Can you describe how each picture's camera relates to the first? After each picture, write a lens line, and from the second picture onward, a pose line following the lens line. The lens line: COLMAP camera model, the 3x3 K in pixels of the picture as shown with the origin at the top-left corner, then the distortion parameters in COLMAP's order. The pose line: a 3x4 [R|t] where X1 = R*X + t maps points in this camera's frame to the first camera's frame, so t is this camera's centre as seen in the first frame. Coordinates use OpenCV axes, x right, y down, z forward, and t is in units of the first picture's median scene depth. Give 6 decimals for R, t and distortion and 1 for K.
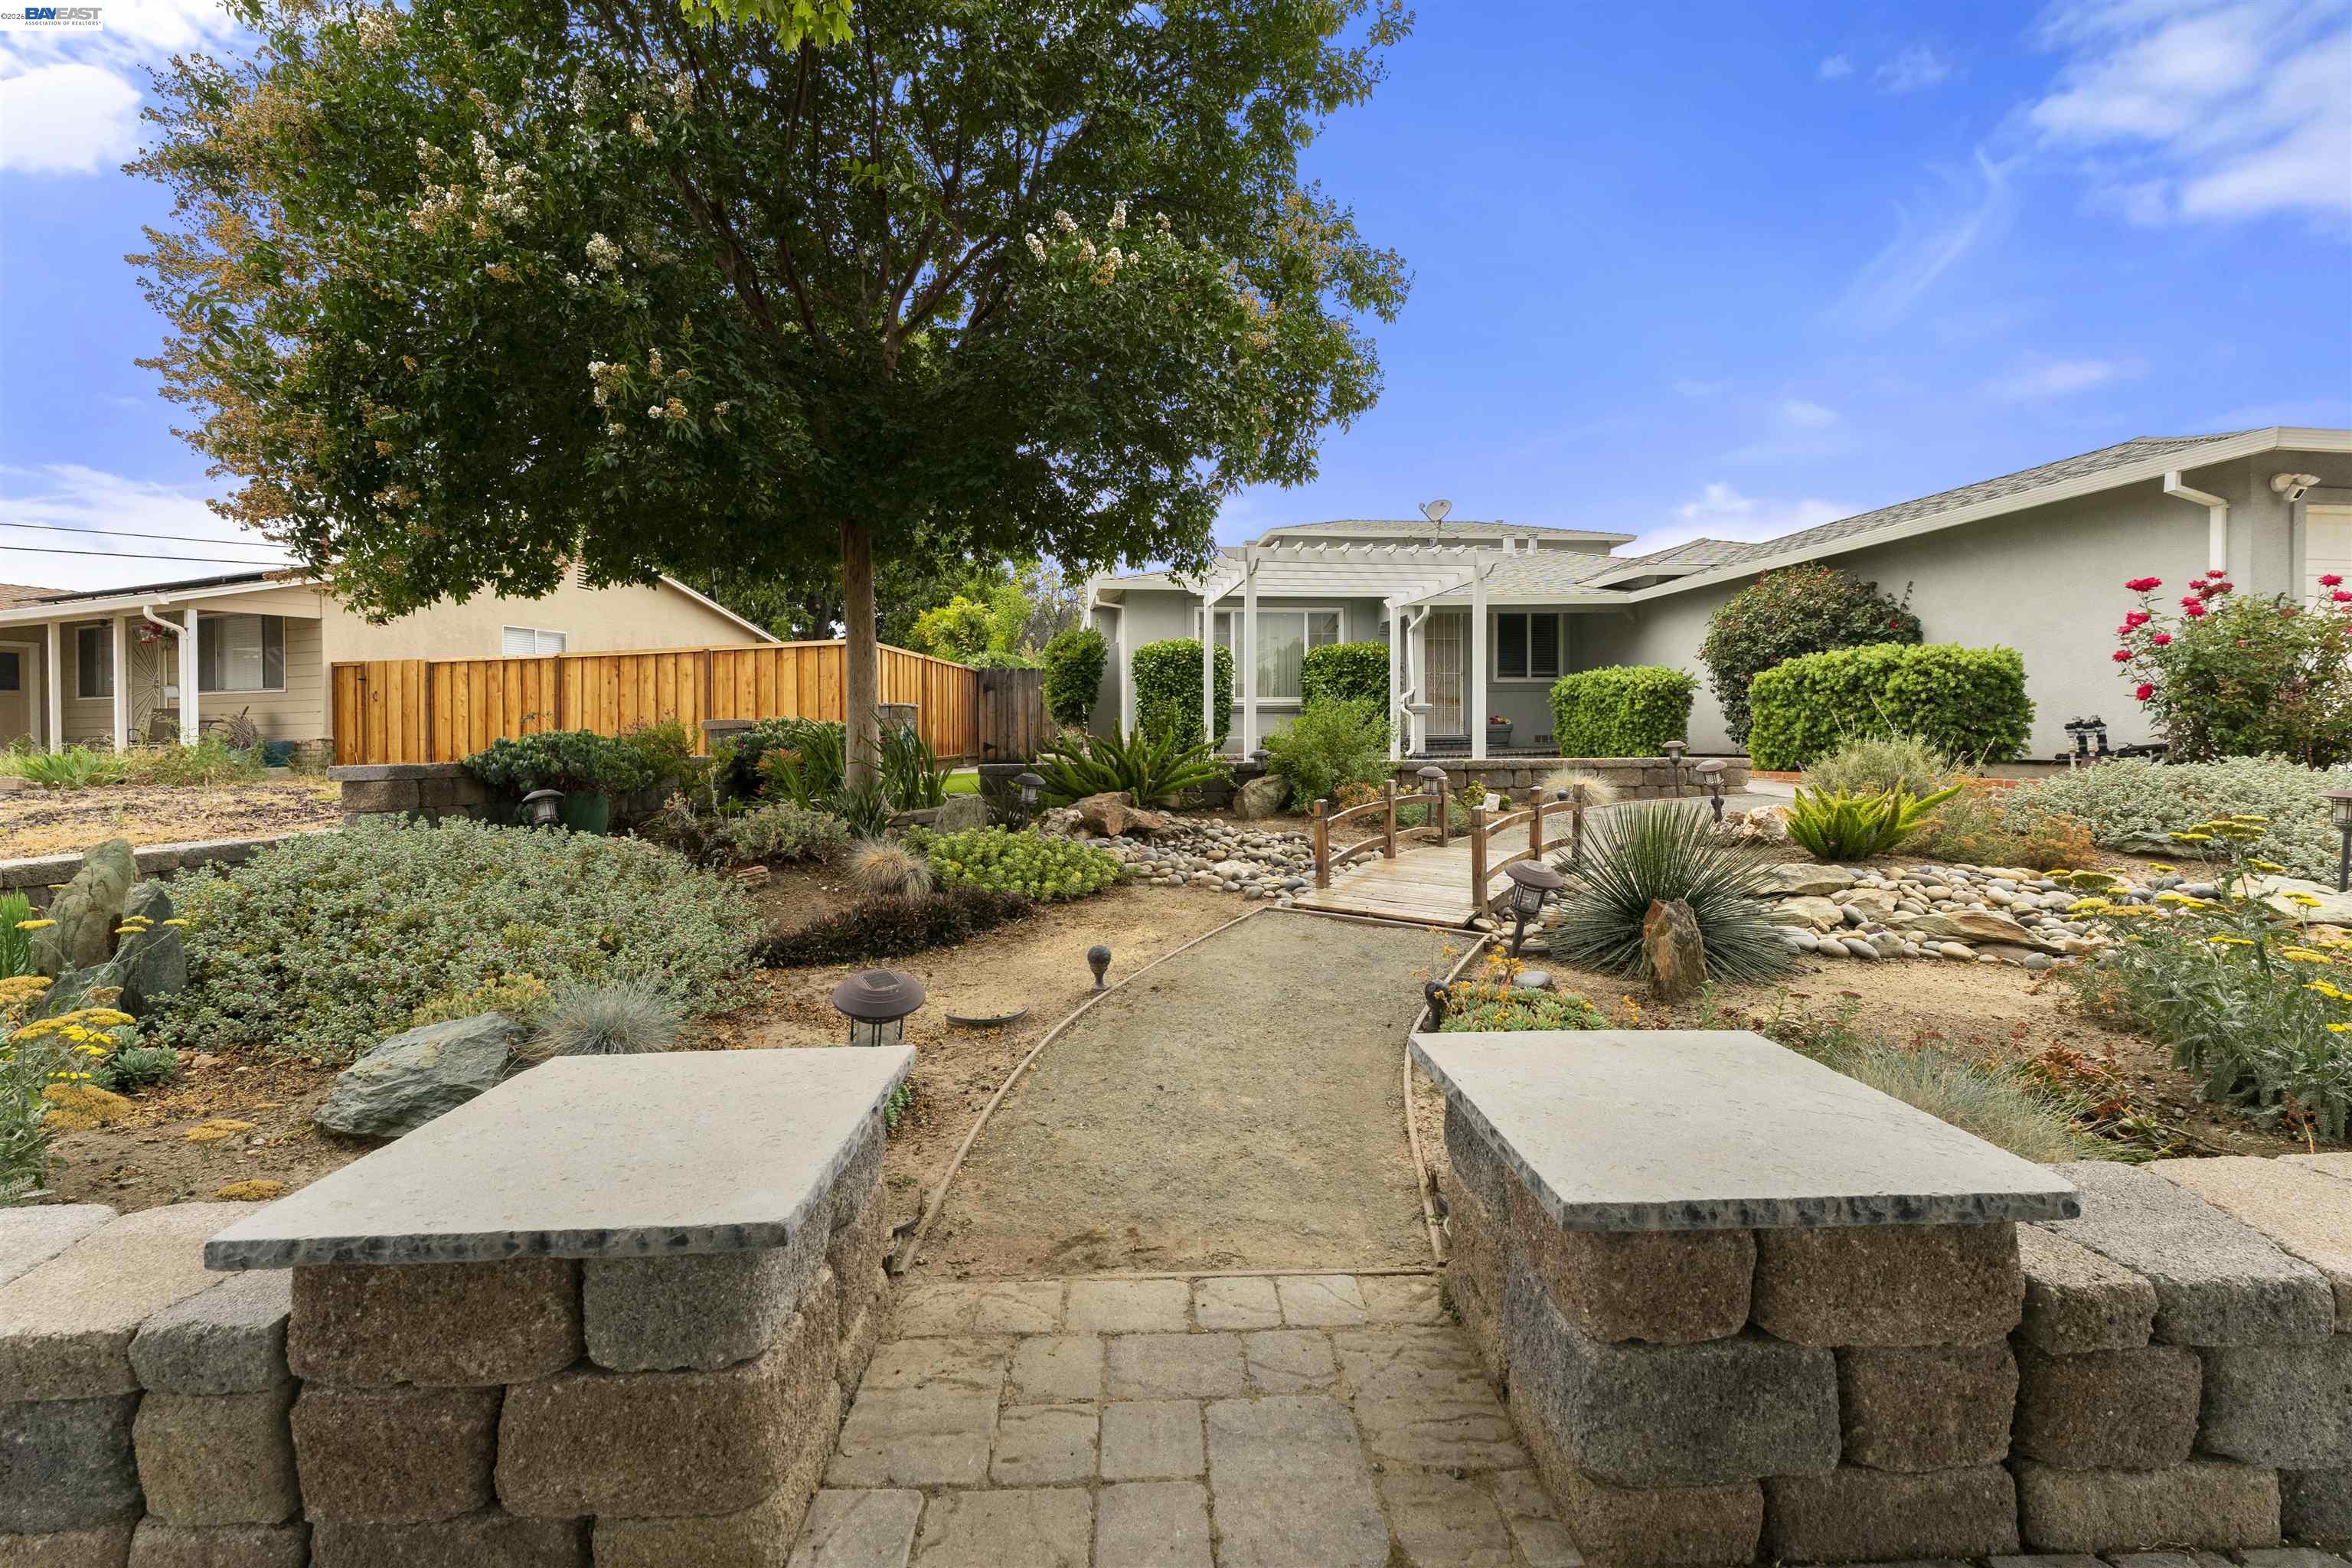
lens RADIAL K [[953.8, 0, 1117.0], [0, 953.8, 747.2], [0, 0, 1]] dist [-0.001068, -0.000391]
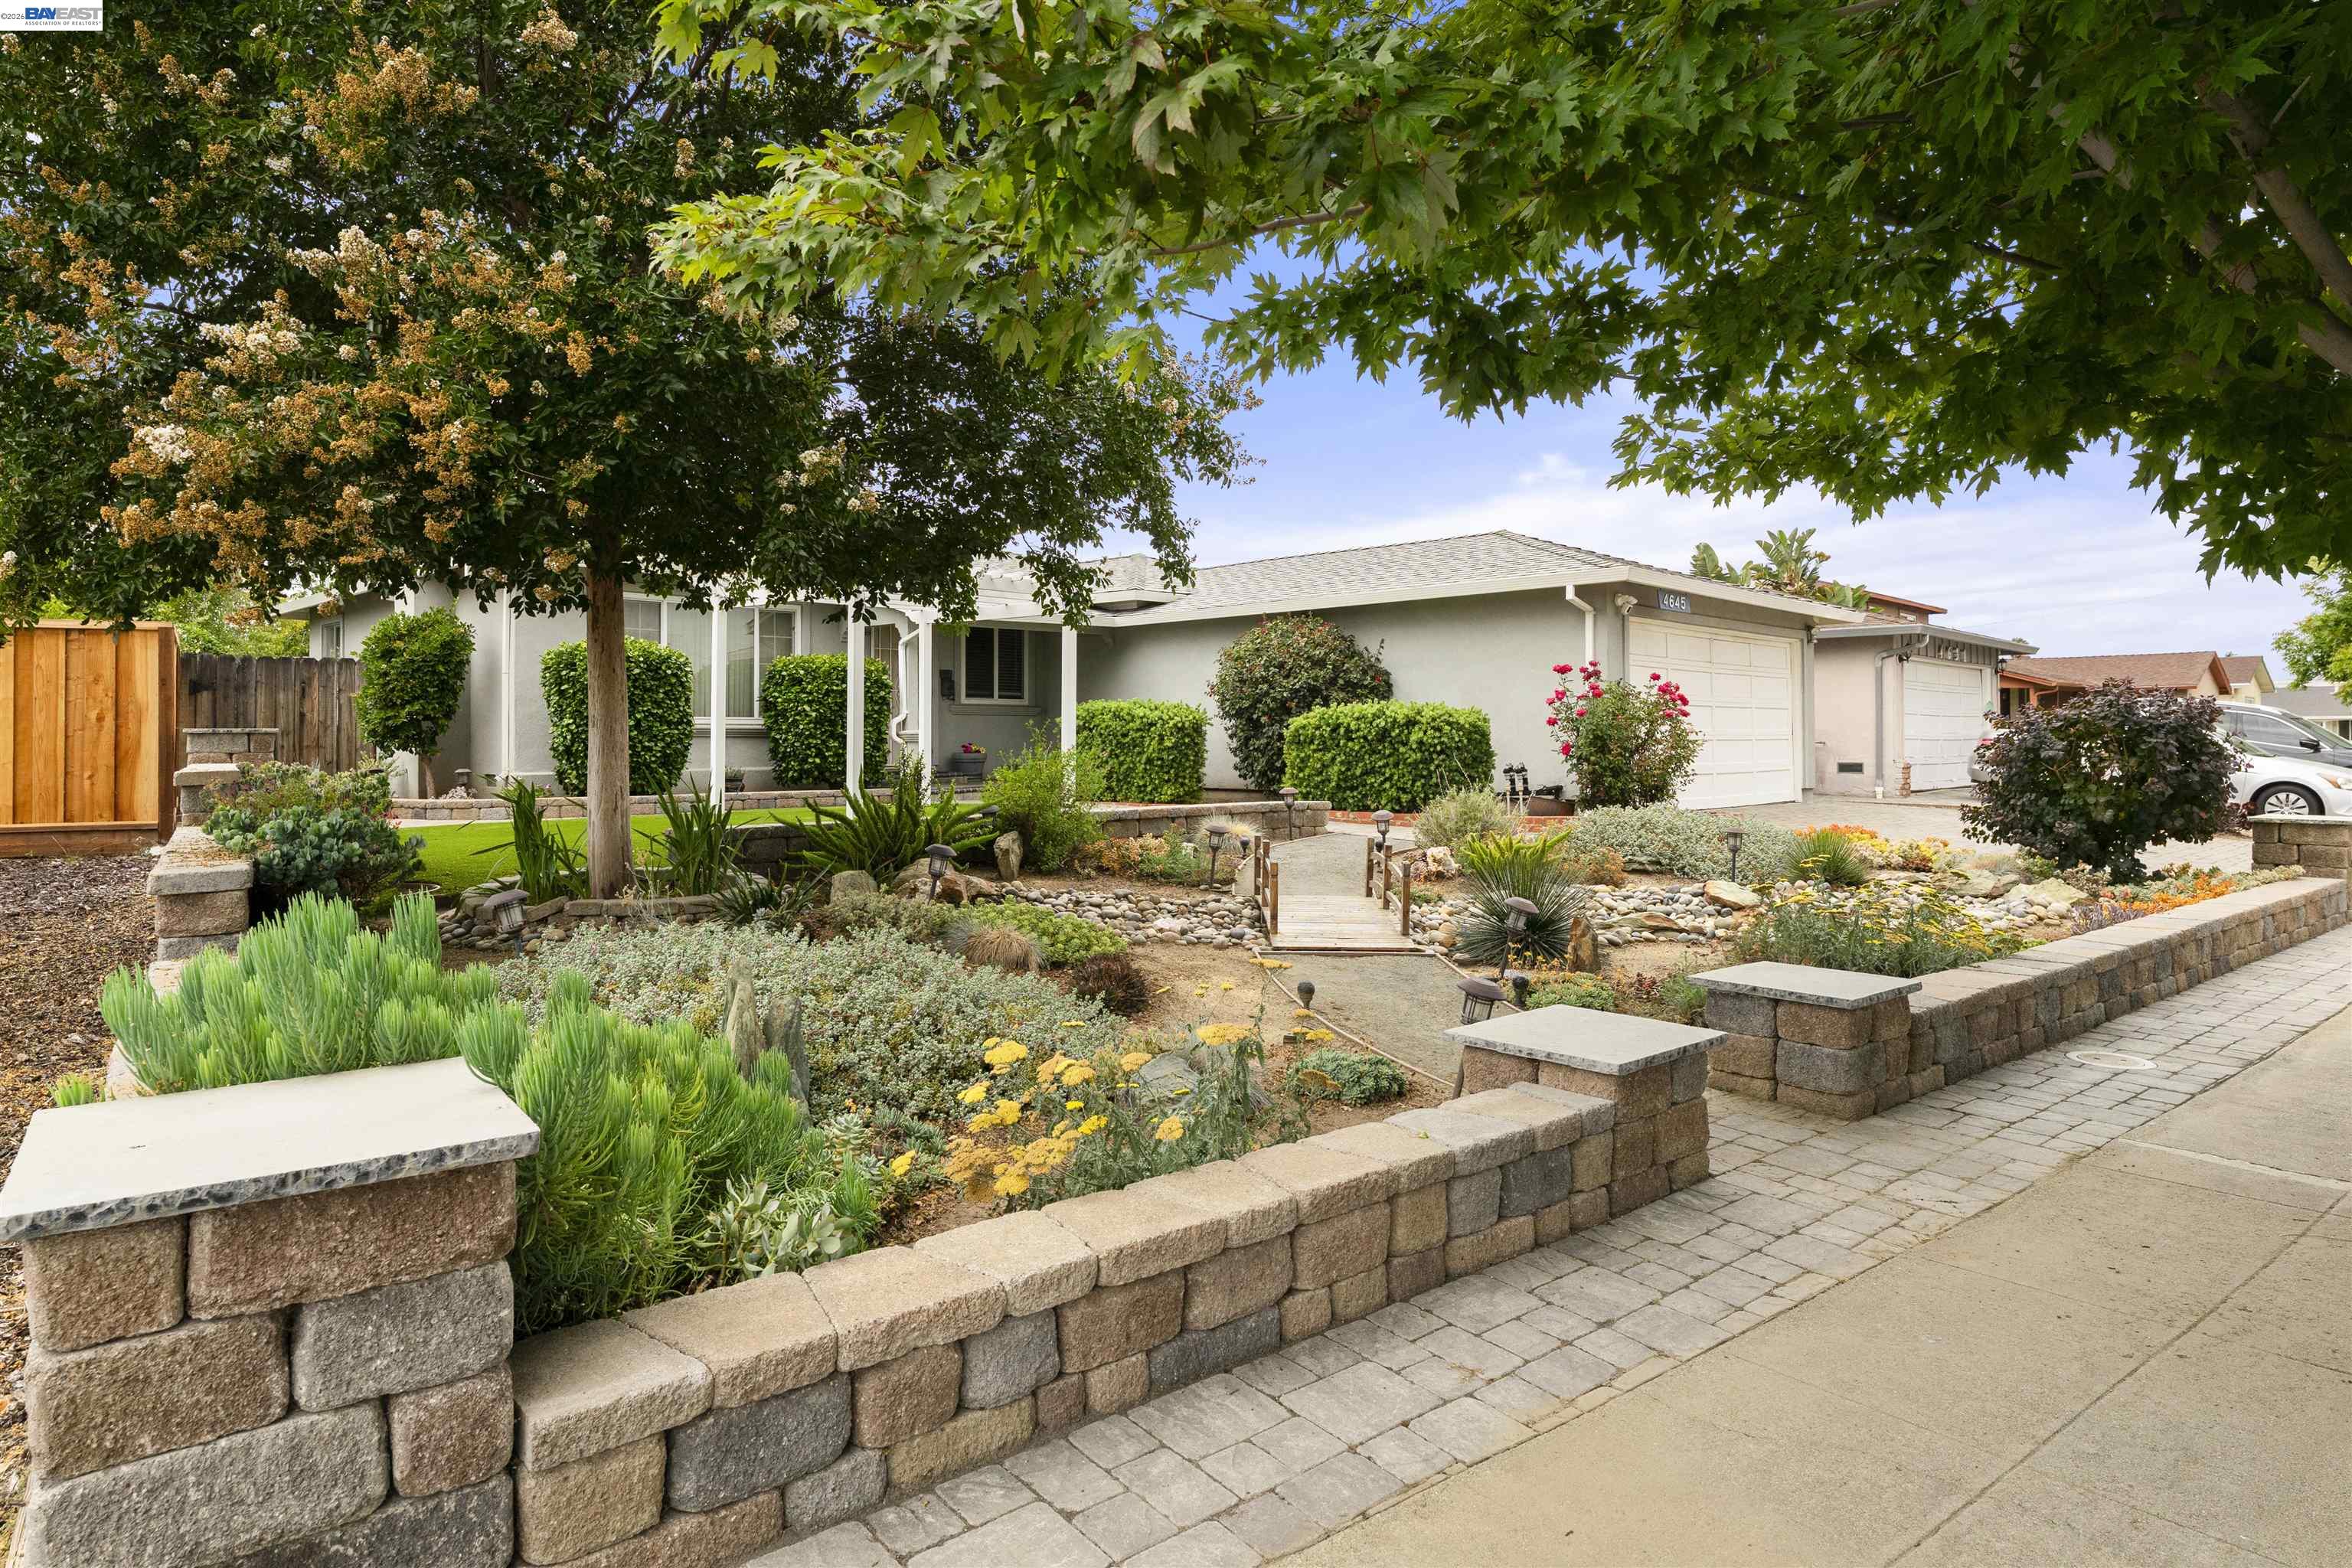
lens RADIAL K [[1391.1, 0, 1103.2], [0, 1391.1, 719.3], [0, 0, 1]] dist [0.000879, -0.000890]
pose [[0.794792, 0.015657, 0.606681, -0.461980], [0.001524, 0.999613, -0.027794, -0.033630], [-0.606881, 0.023015, 0.794460, -0.122802]]
